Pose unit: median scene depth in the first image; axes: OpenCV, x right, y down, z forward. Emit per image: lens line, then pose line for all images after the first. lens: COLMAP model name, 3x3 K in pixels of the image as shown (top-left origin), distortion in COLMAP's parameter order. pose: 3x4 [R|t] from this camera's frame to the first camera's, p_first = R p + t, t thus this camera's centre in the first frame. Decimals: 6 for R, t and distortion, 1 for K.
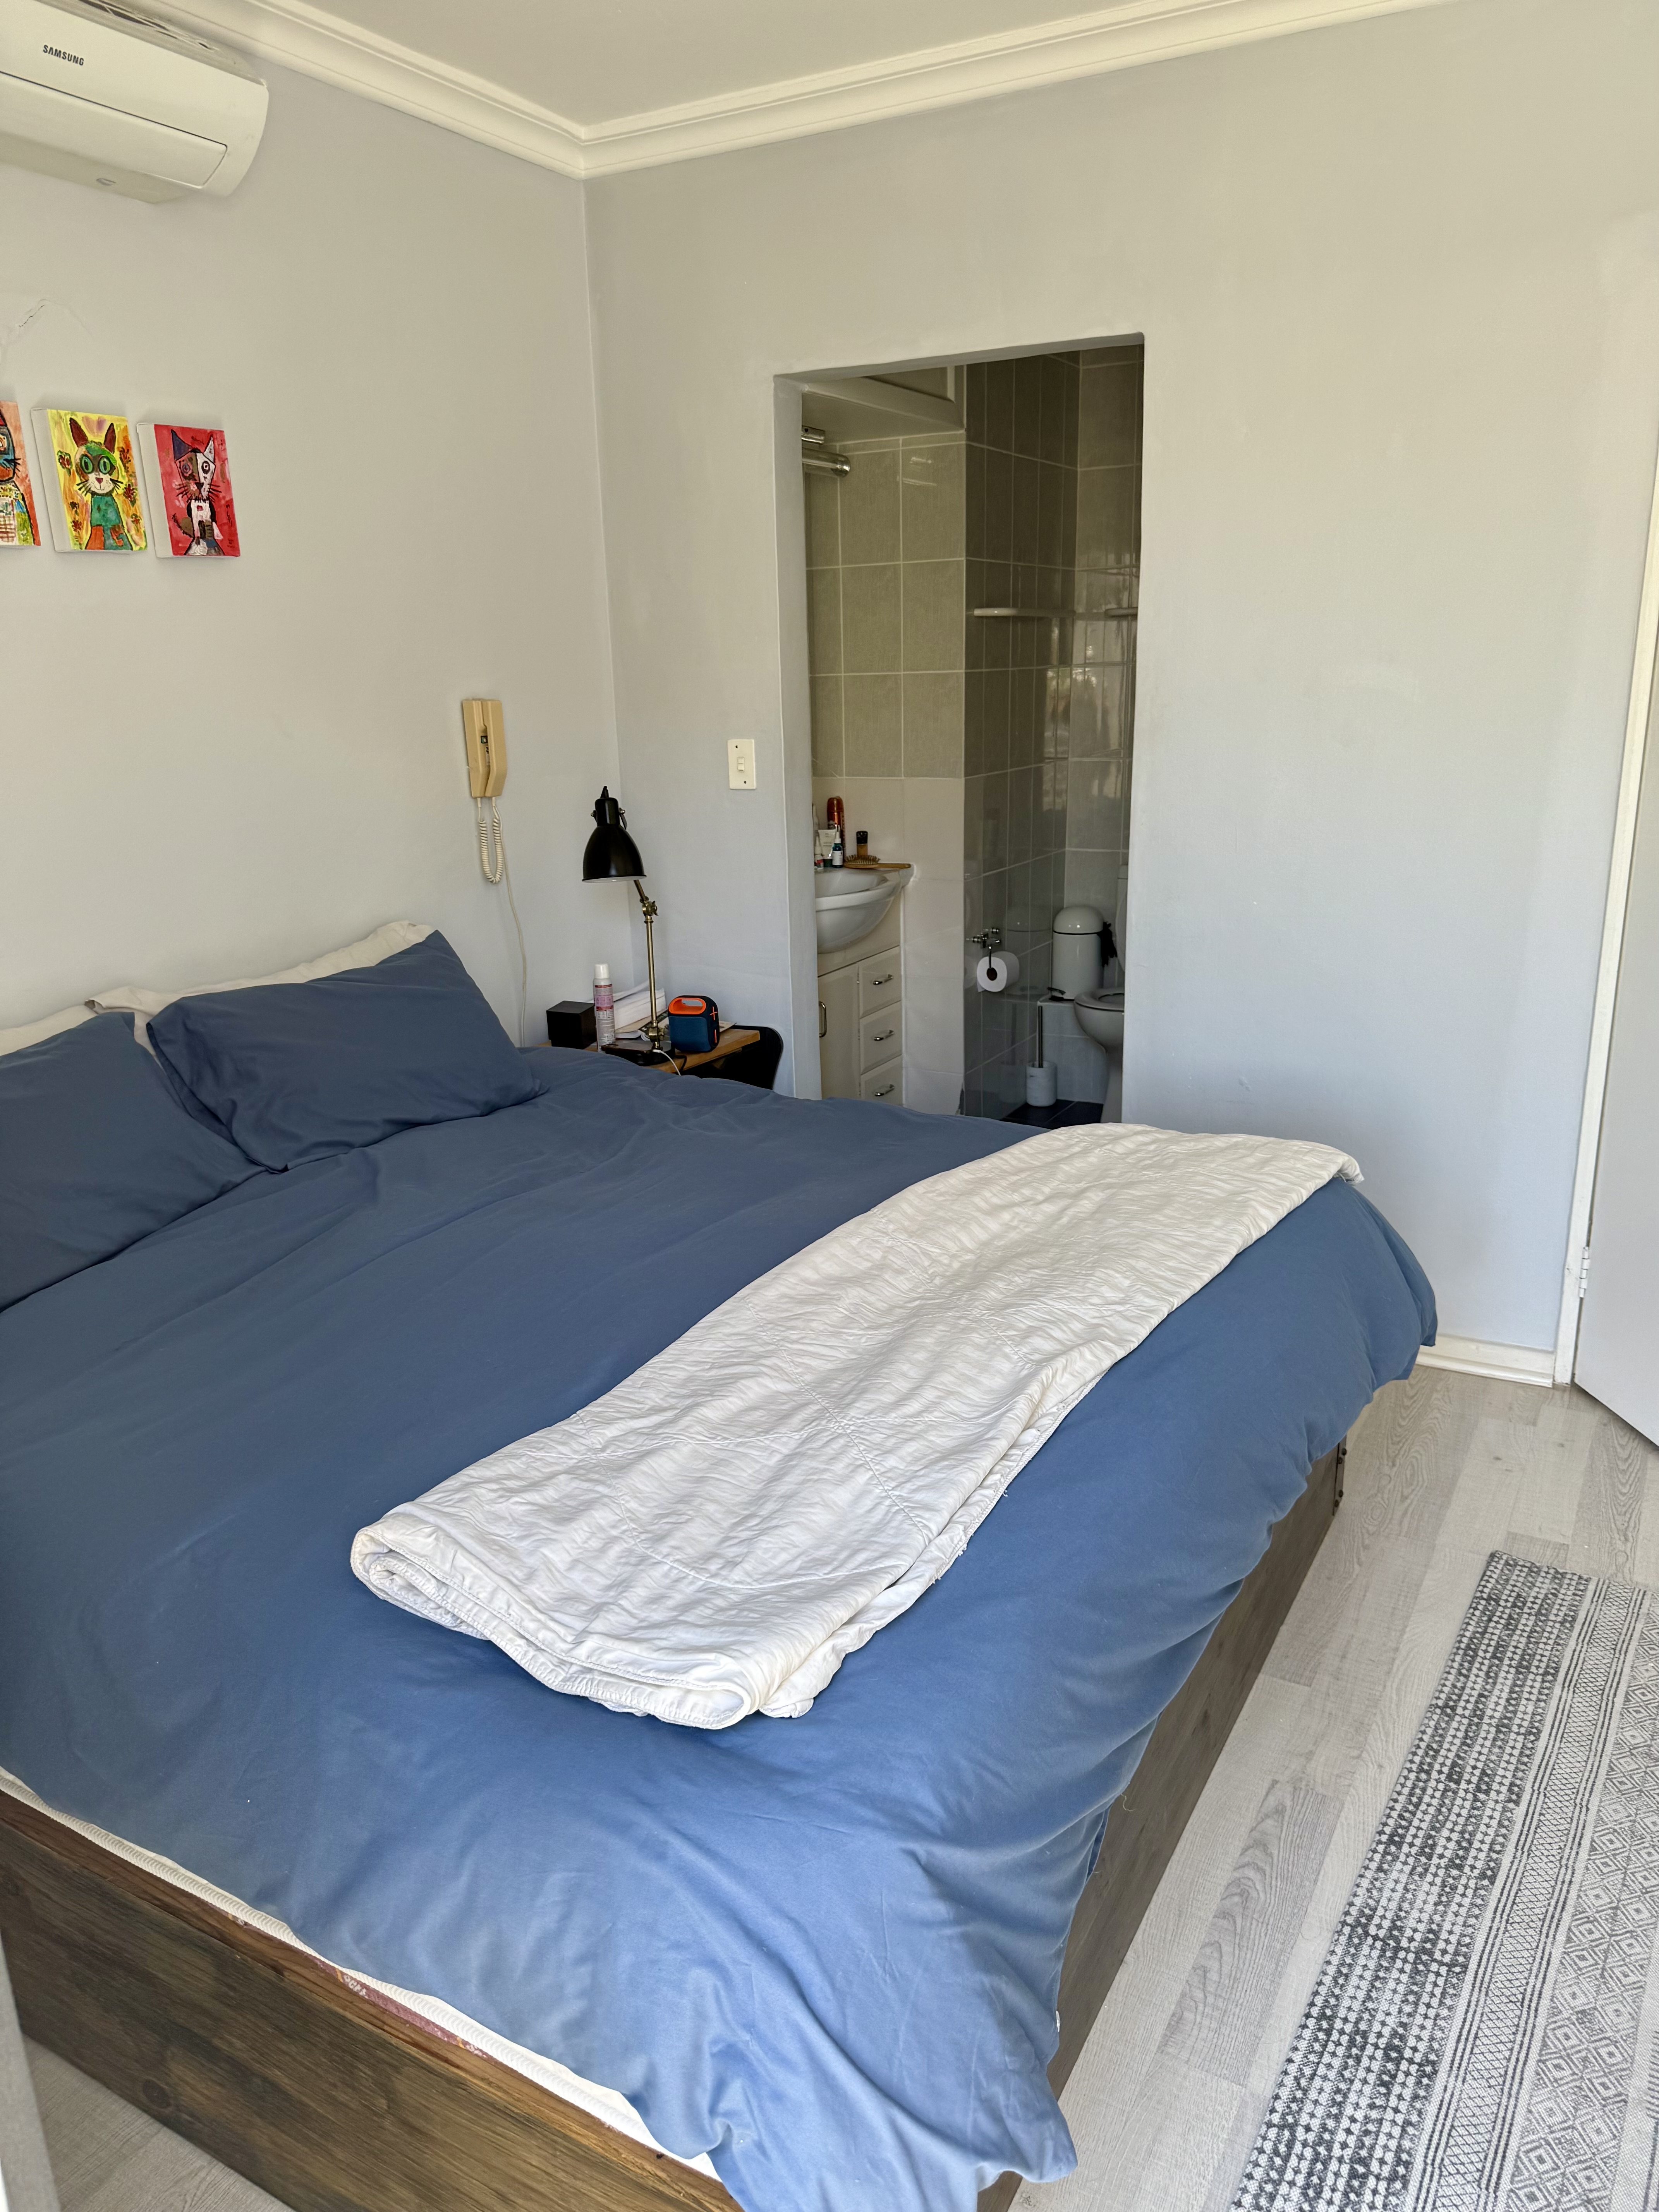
lens RADIAL K [[1563.7, 0, 830.1], [0, 1563.7, 1111.8], [0, 0, 1]] dist [0.011838, -0.007717]
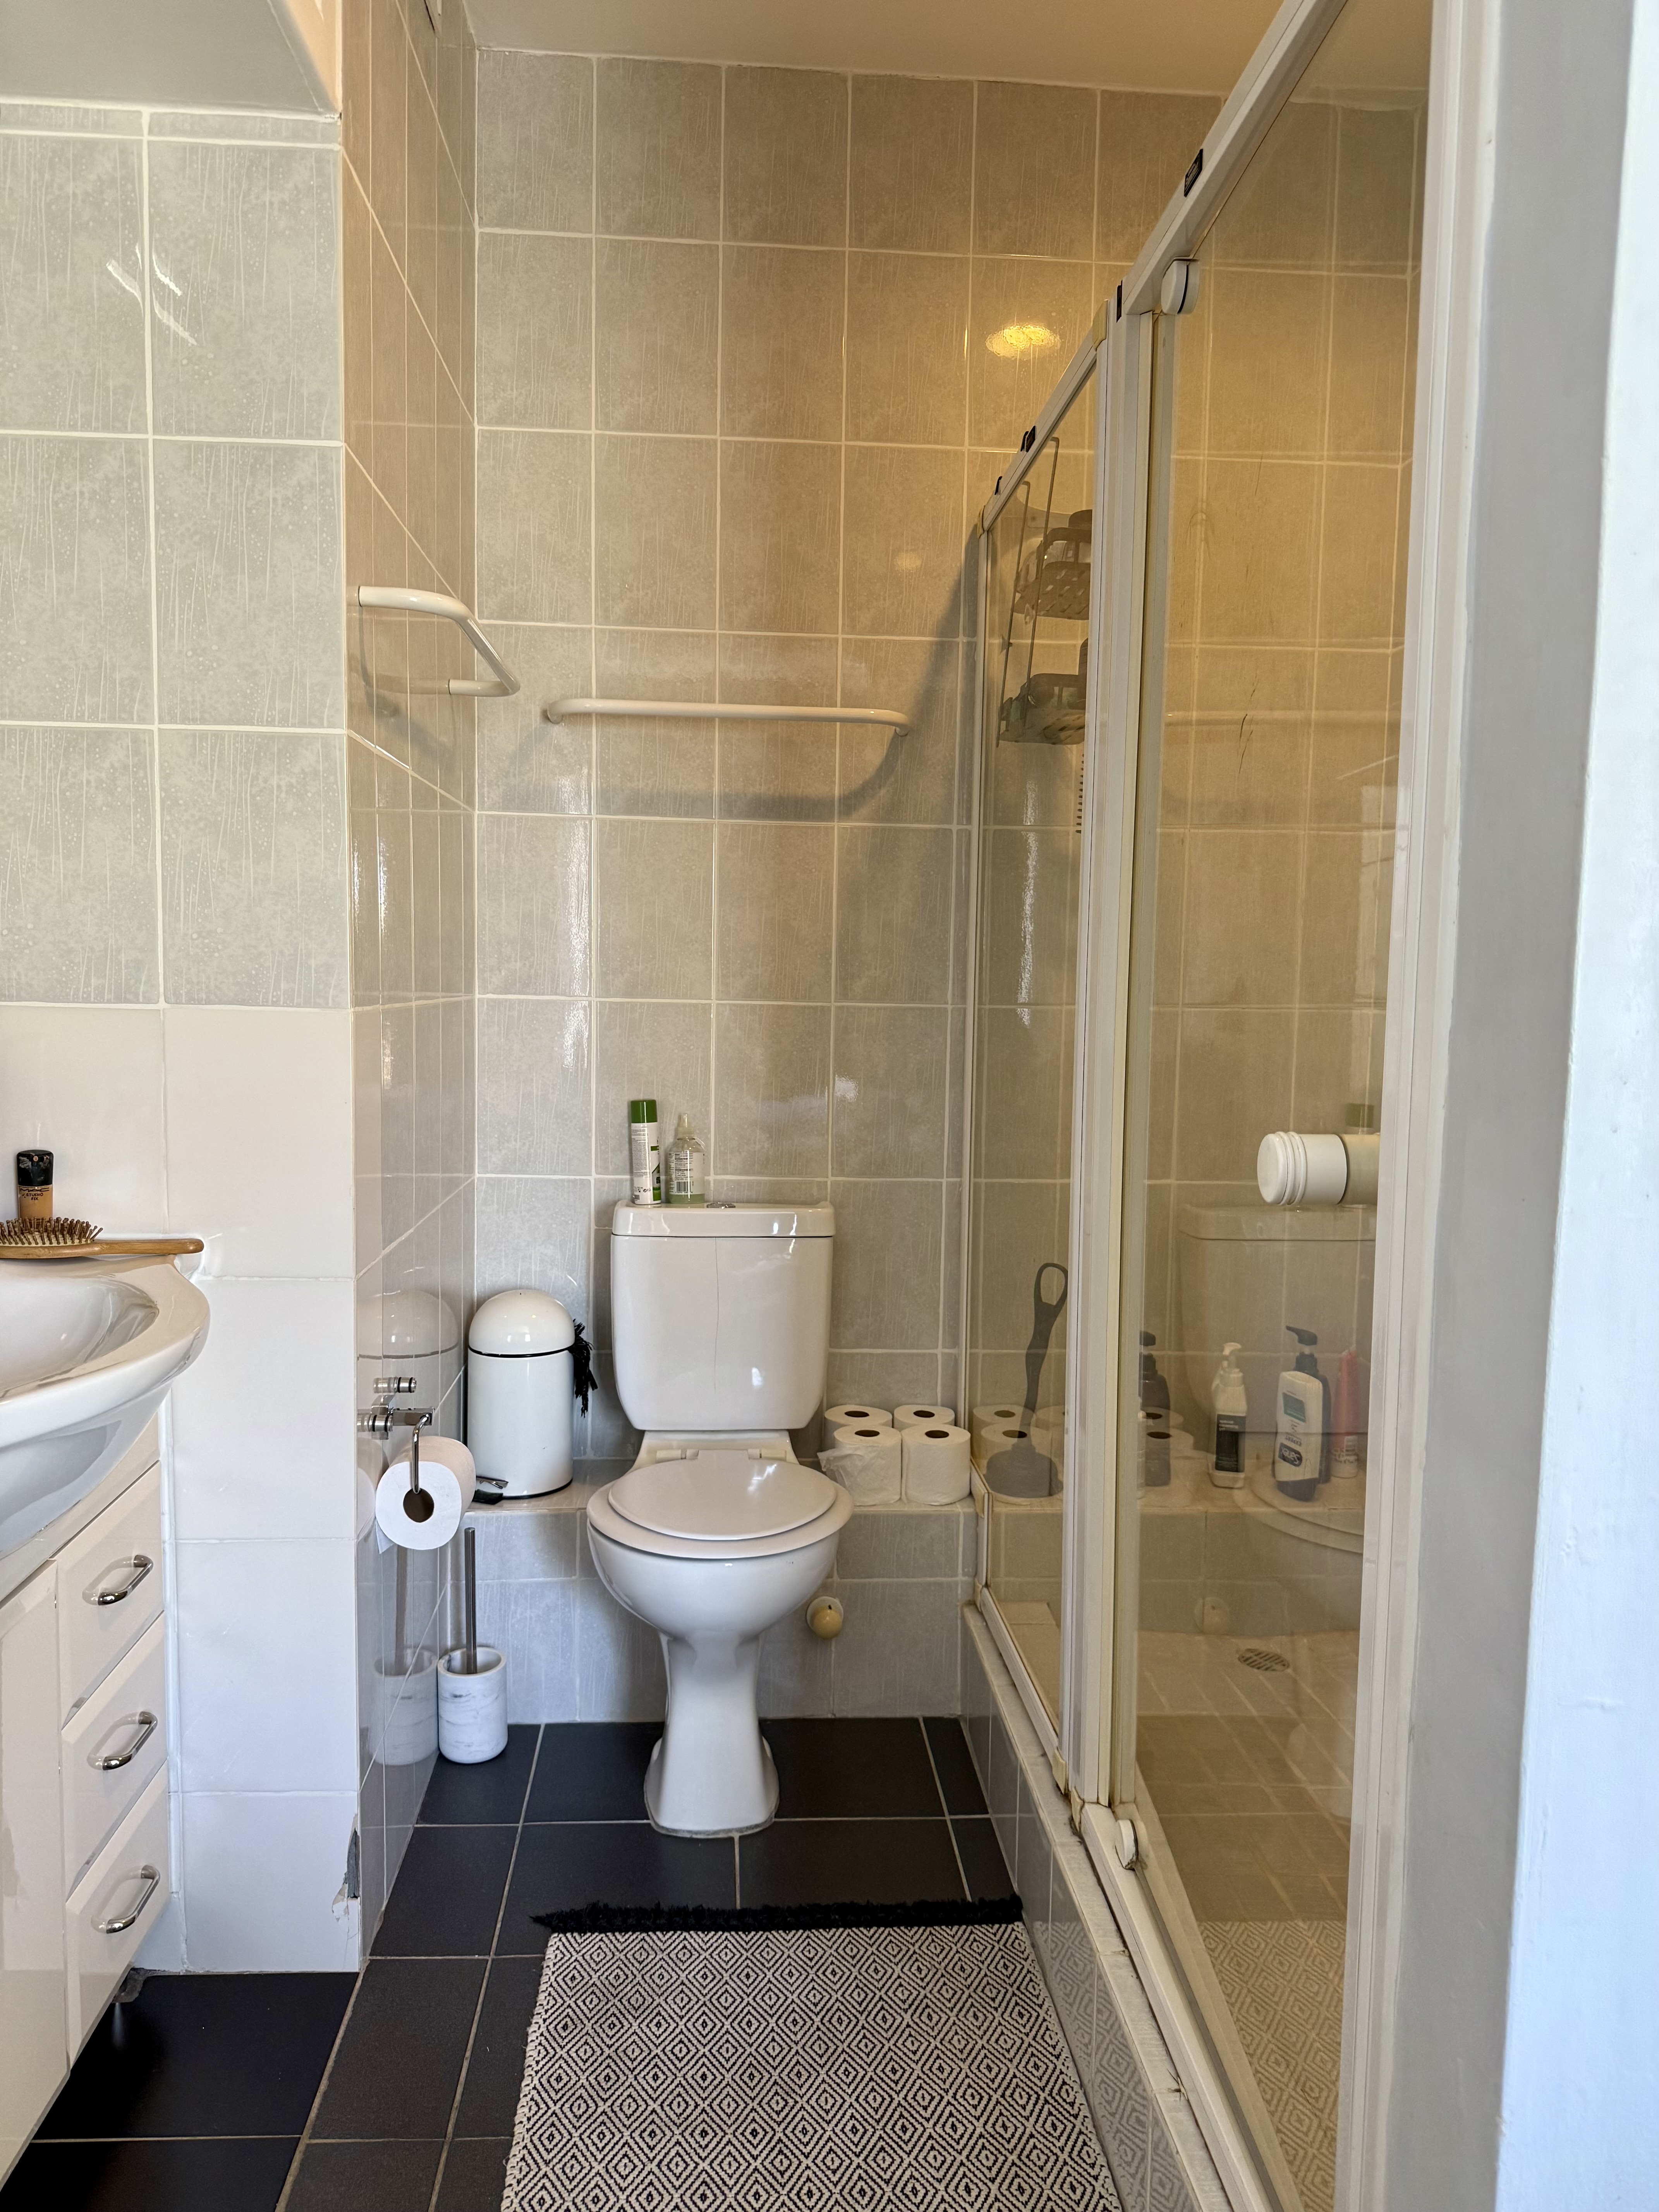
lens RADIAL K [[1563.7, 0, 833.9], [0, 1563.7, 1100.3], [0, 0, 1]] dist [0.011838, -0.007717]
pose [[0.837109, -0.009526, 0.546953, -0.022518], [0.116711, 0.979937, -0.161559, -0.112208], [-0.534440, 0.199078, 0.821427, 0.607943]]
